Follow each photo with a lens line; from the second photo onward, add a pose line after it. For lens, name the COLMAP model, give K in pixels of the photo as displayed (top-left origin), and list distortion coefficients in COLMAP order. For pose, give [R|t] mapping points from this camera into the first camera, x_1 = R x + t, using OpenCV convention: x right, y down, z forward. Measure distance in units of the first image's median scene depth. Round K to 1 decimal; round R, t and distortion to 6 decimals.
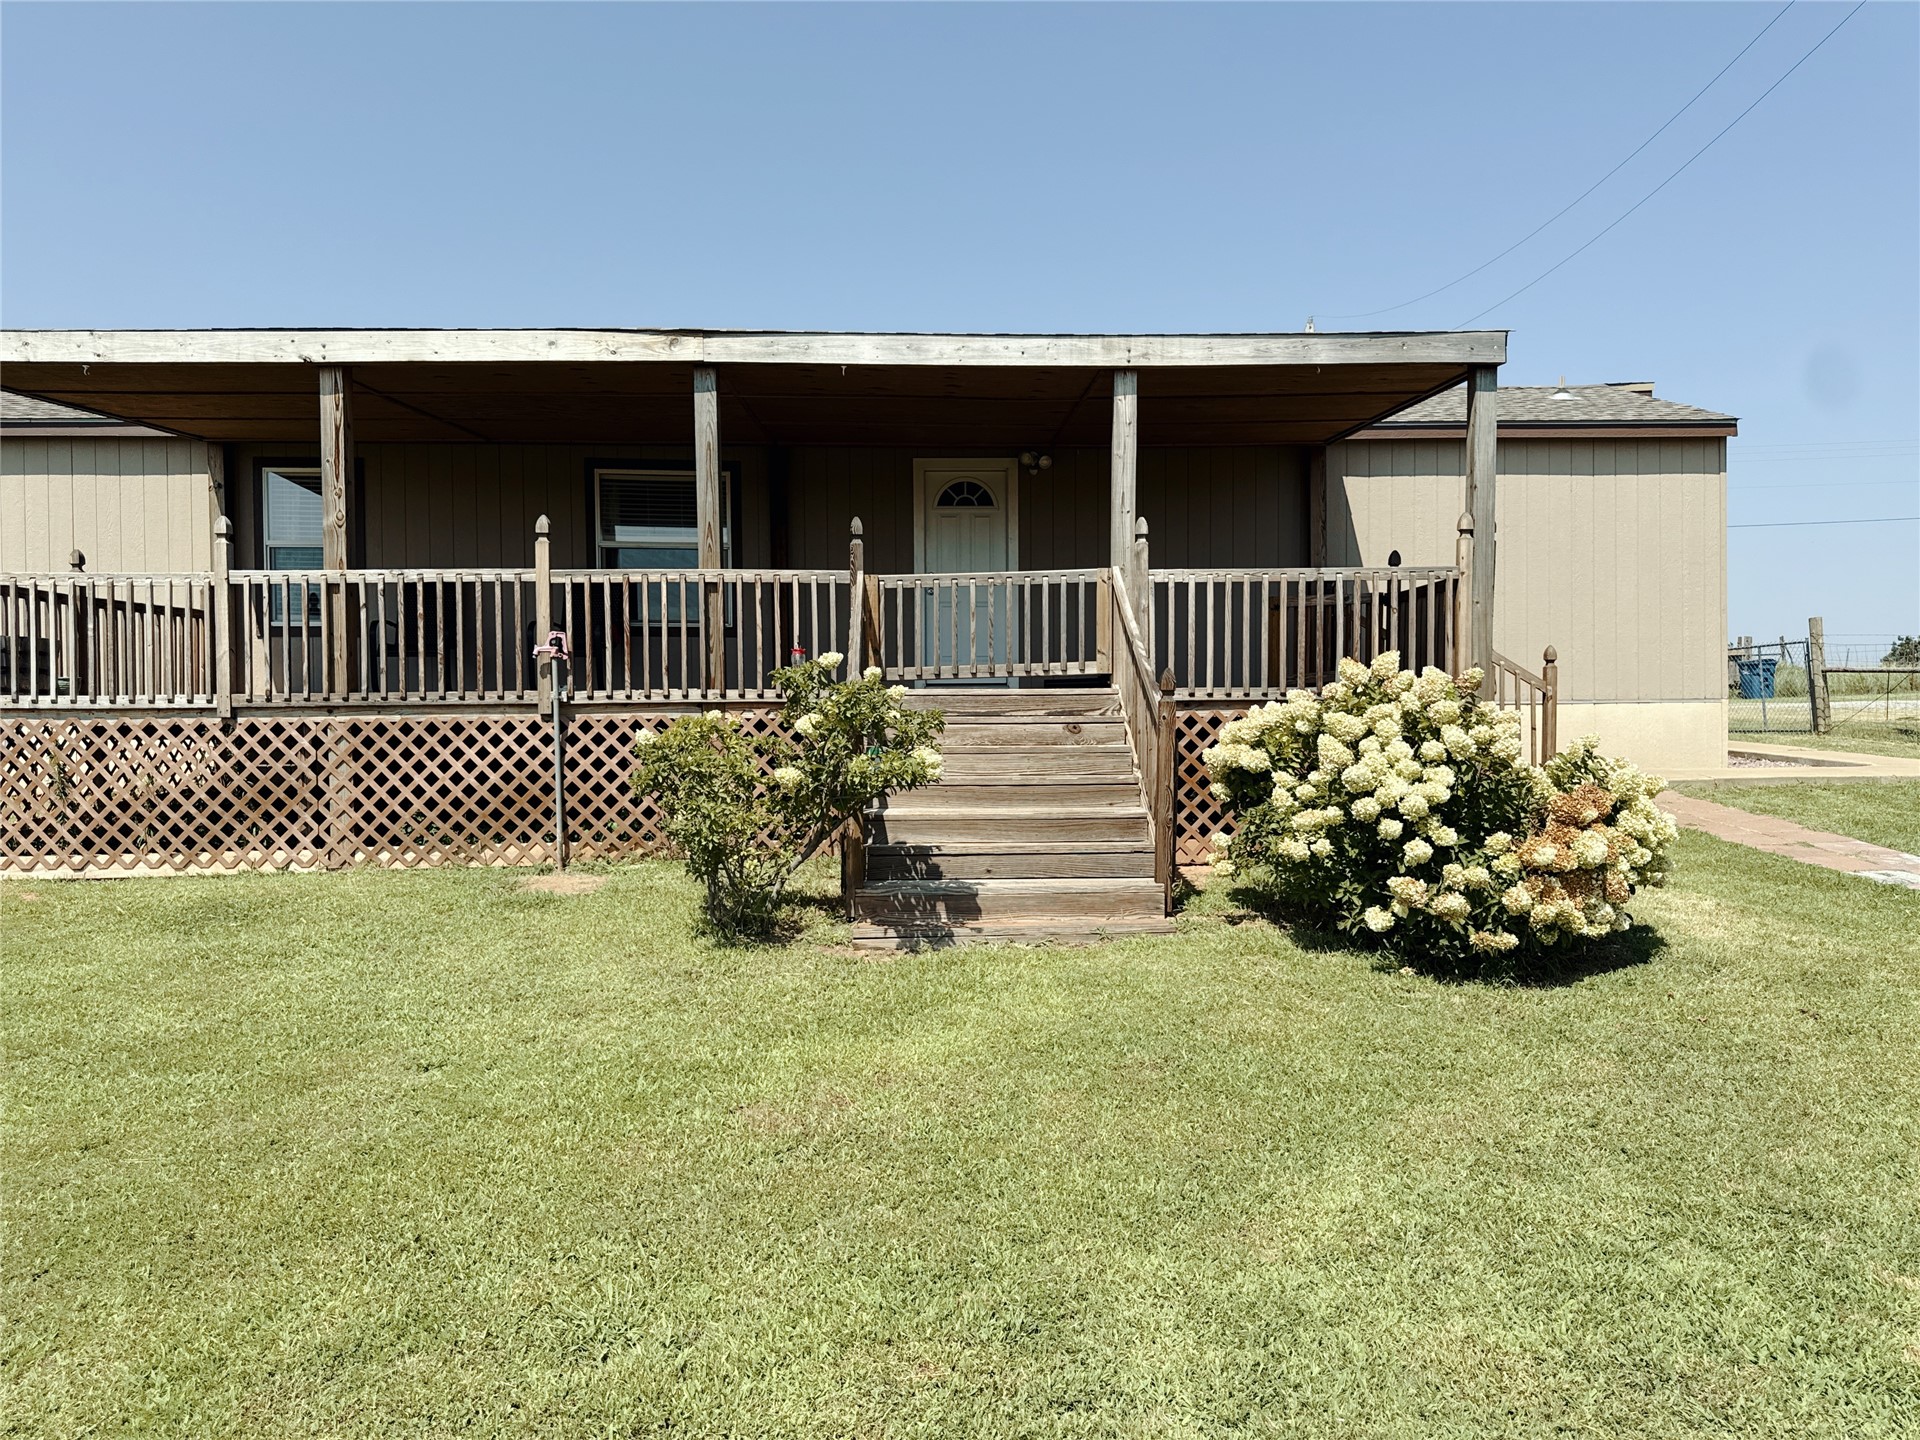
lens RADIAL K [[1345.6, 0, 947.9], [0, 1345.6, 751.3], [0, 0, 1]] dist [0.054654, -0.065936]
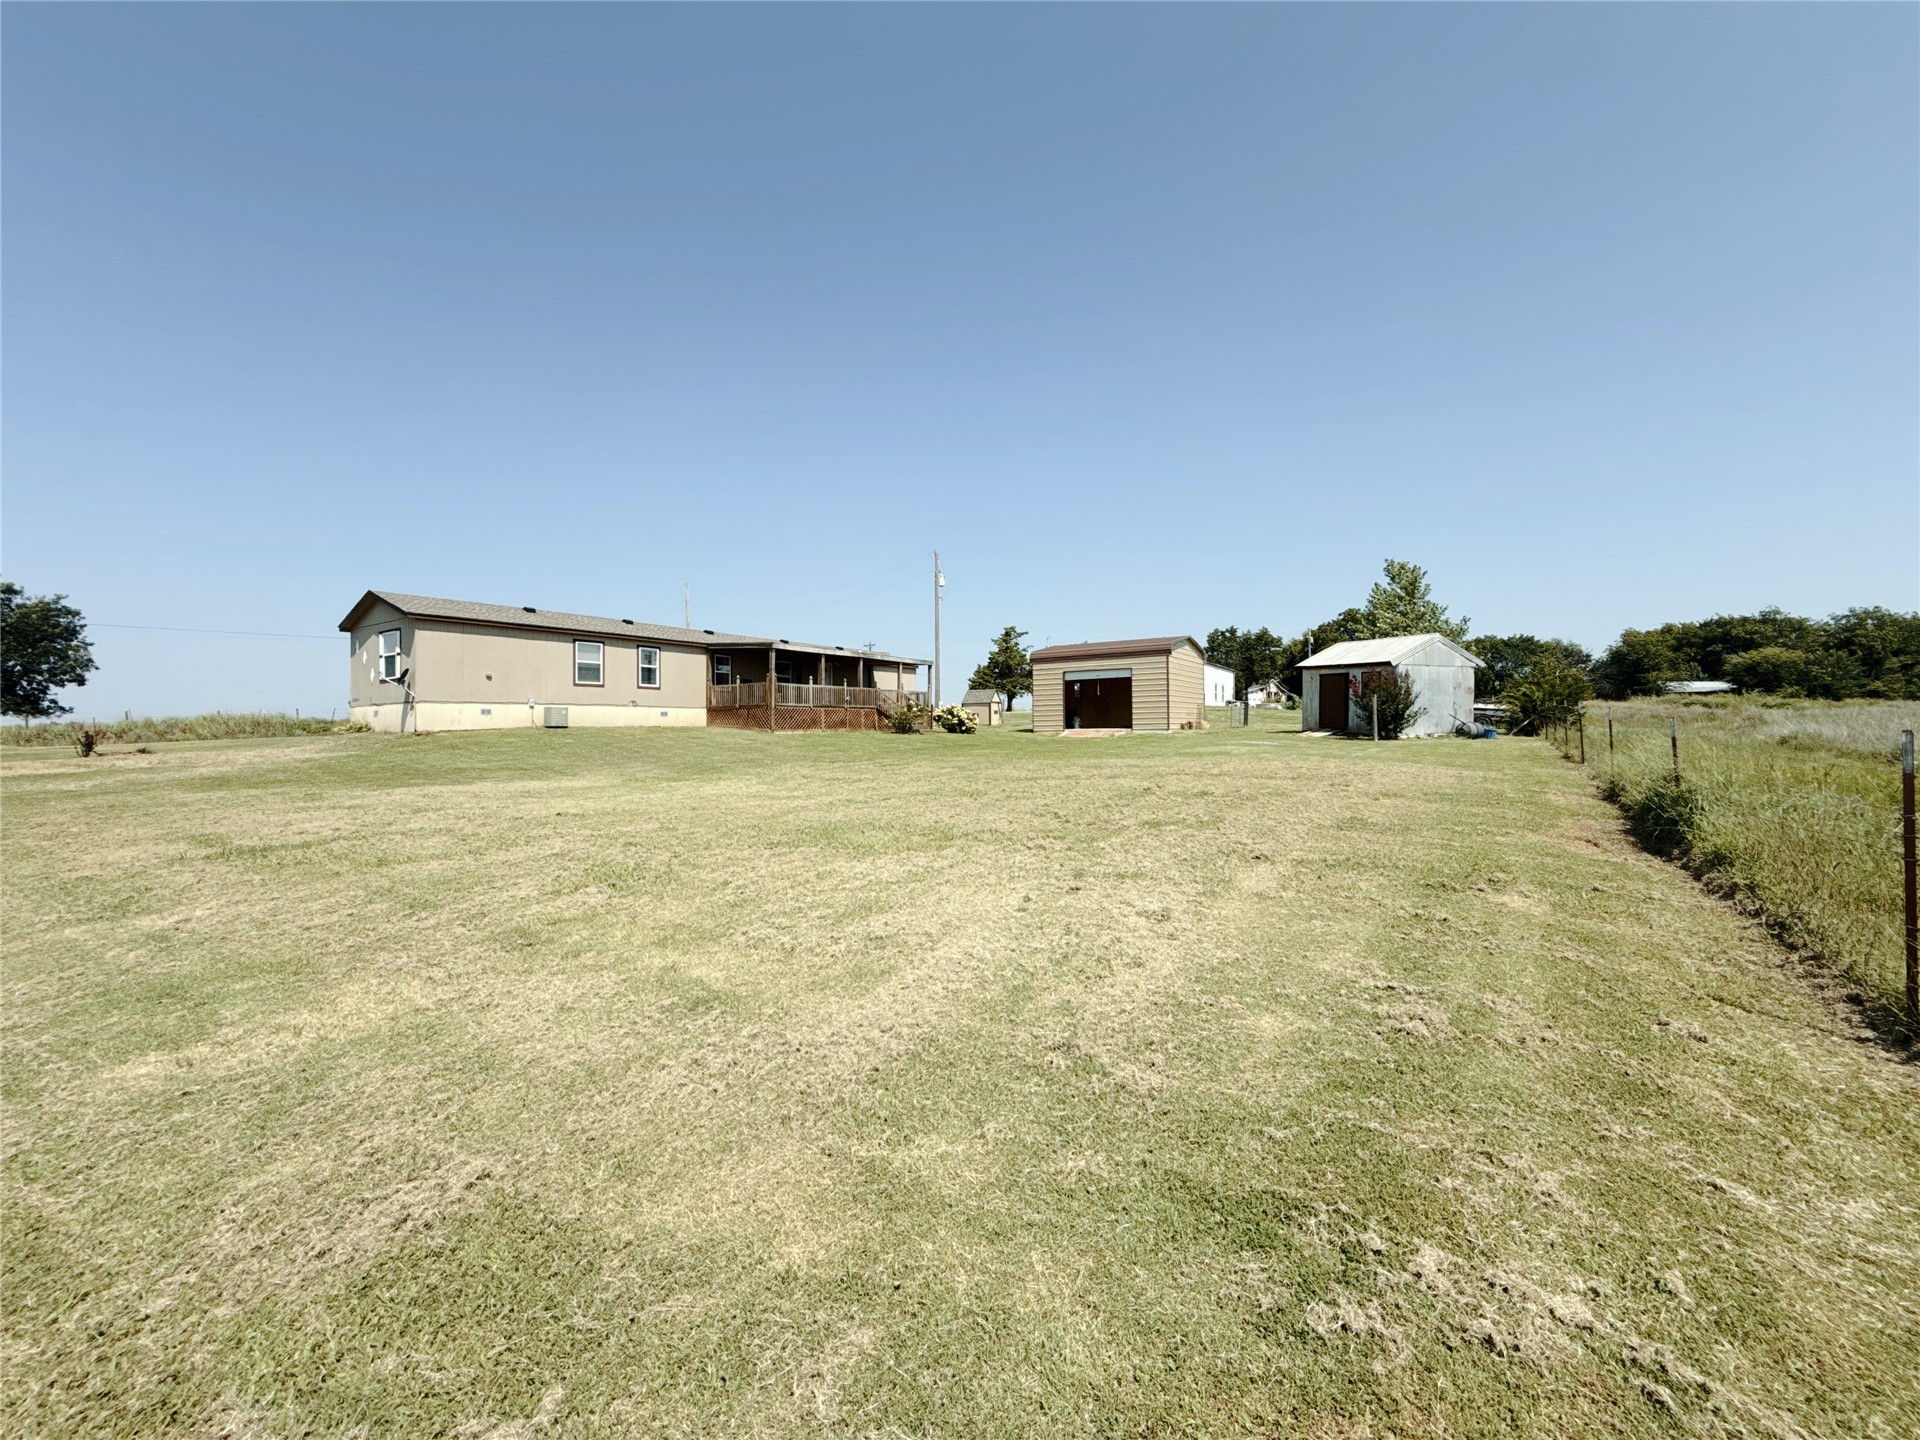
lens RADIAL K [[775.1, 0, 951.3], [0, 775.1, 715.5], [0, 0, 1]] dist [0.010503, -0.001461]
pose [[0.599803, 0.016222, 0.799983, -3.005830], [0.035295, 0.998285, -0.046707, 0.199921], [-0.799369, 0.056250, 0.598202, -1.661395]]
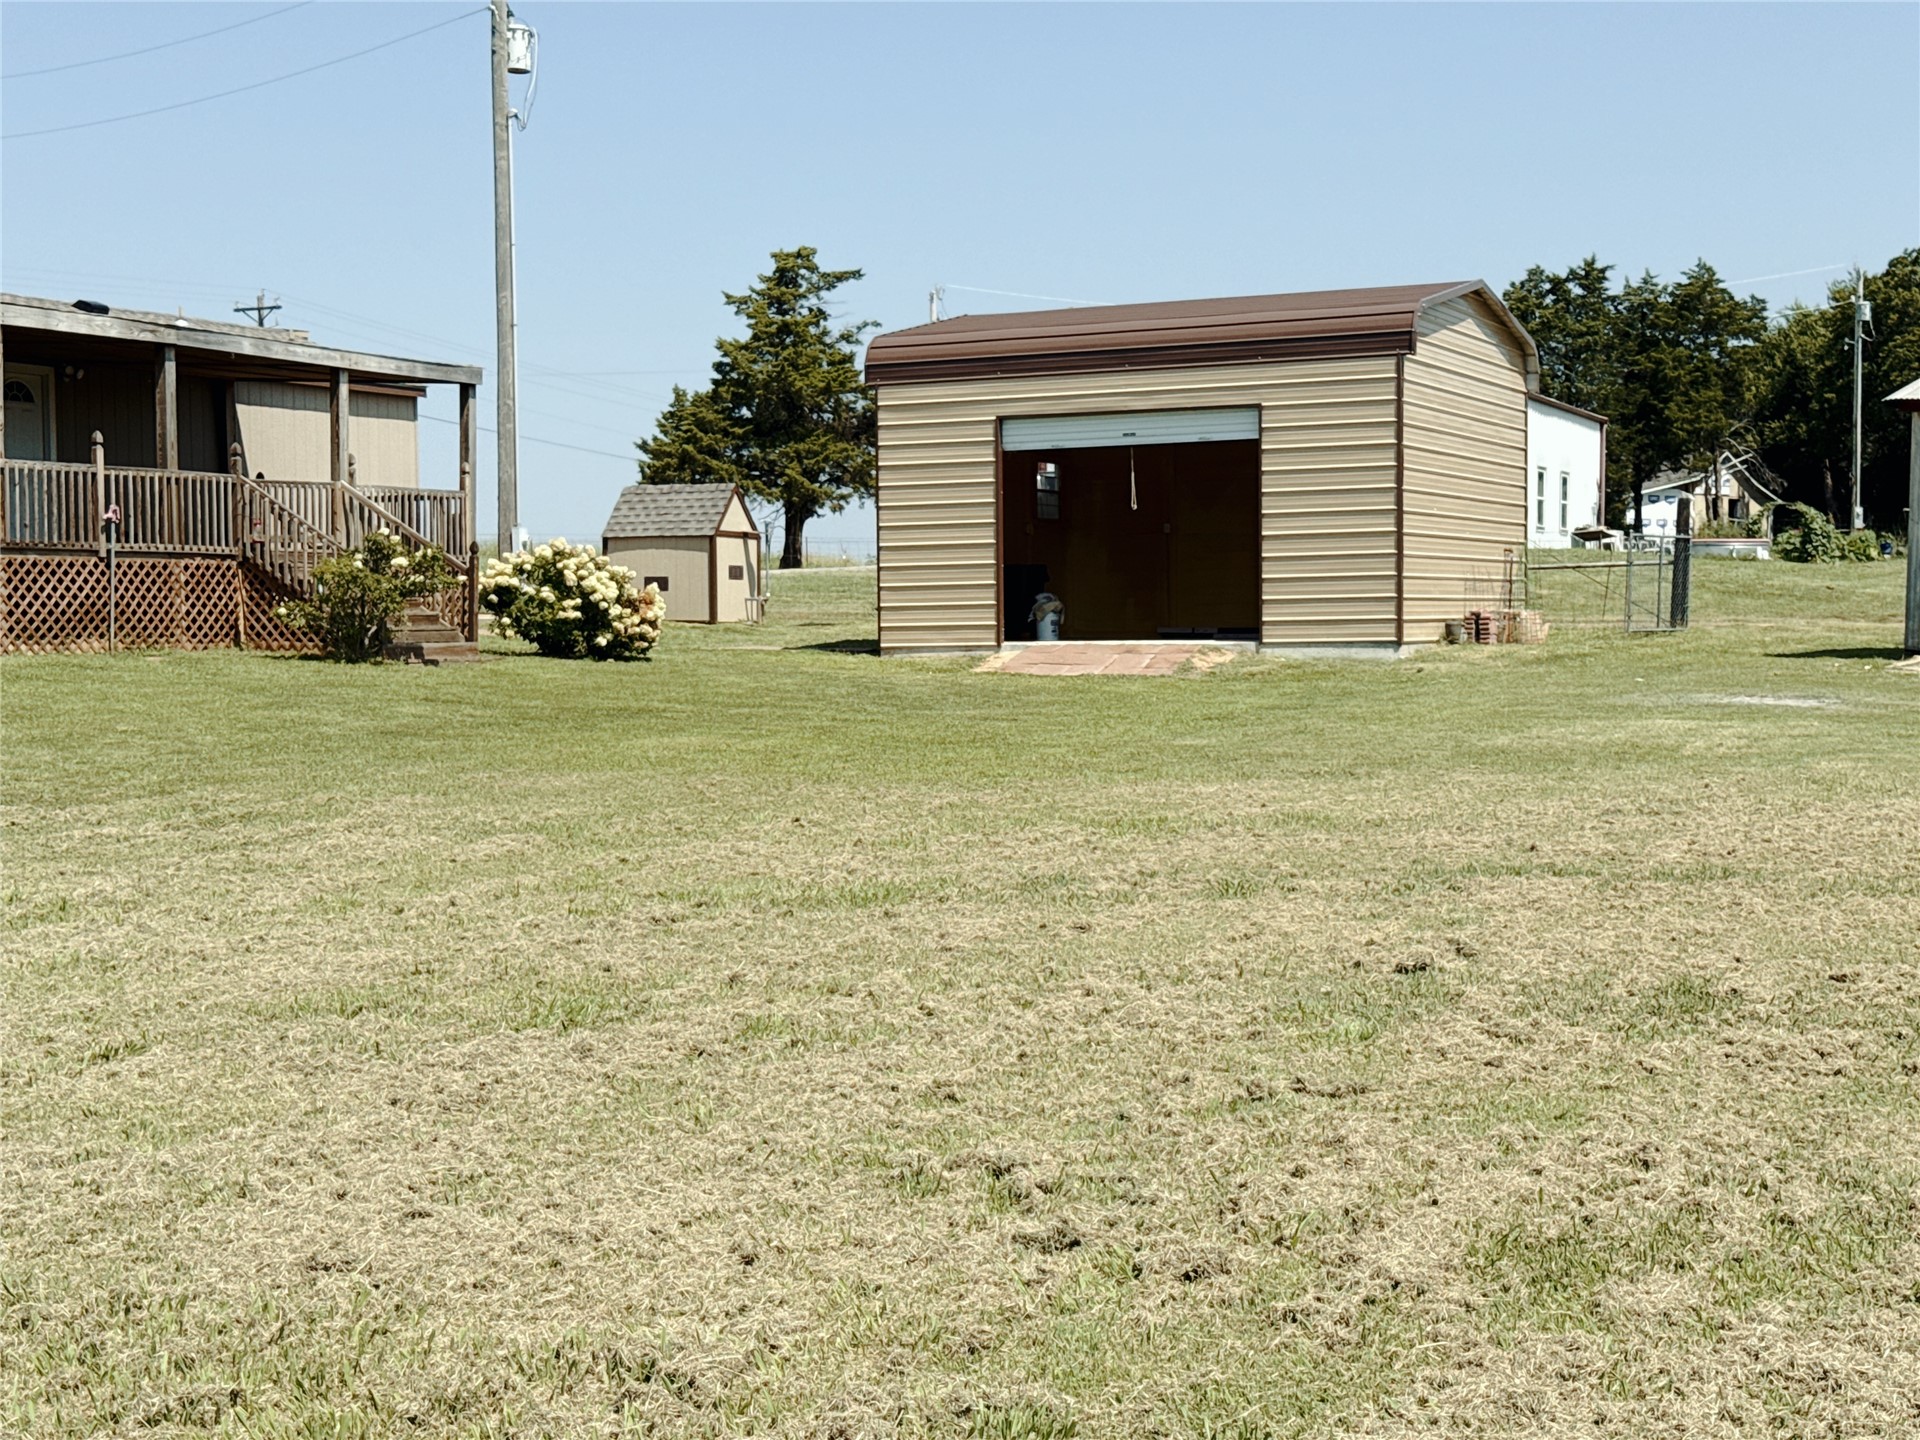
lens RADIAL K [[2747.8, 0, 949.7], [0, 2747.8, 714.5], [0, 0, 1]] dist [0.150077, 0.000000]
pose [[0.490590, -0.026013, 0.871002, -2.656029], [0.037942, 0.999244, 0.008472, 0.165943], [-0.870564, 0.028891, 0.491206, -1.455189]]
